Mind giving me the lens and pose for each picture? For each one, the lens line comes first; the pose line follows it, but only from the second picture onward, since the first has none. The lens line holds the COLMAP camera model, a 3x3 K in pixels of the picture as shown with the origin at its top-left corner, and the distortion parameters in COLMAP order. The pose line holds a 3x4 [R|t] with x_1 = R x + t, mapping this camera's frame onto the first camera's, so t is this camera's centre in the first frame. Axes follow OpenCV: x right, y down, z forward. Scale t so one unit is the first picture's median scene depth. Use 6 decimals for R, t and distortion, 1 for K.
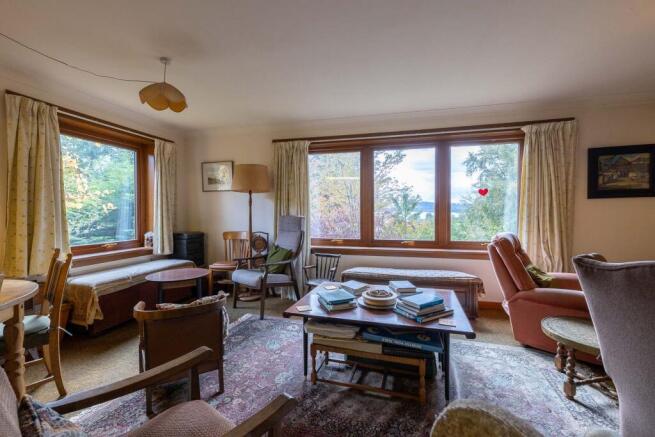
lens RADIAL K [[292.7, 0, 332.4], [0, 292.7, 215.6], [0, 0, 1]] dist [0.000530, 0.000071]
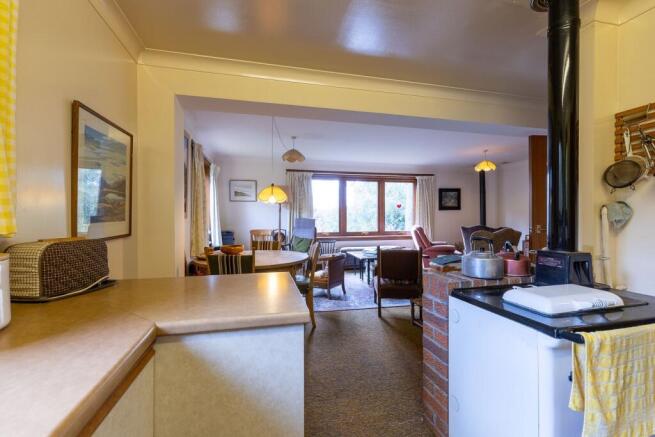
lens RADIAL K [[292.7, 0, 332.4], [0, 292.7, 215.6], [0, 0, 1]] dist [0.000530, 0.000071]
pose [[0.872947, -0.001589, 0.487813, -0.838802], [0.004261, 0.999981, -0.004367, -0.008669], [-0.487797, 0.005891, 0.872937, -0.512475]]
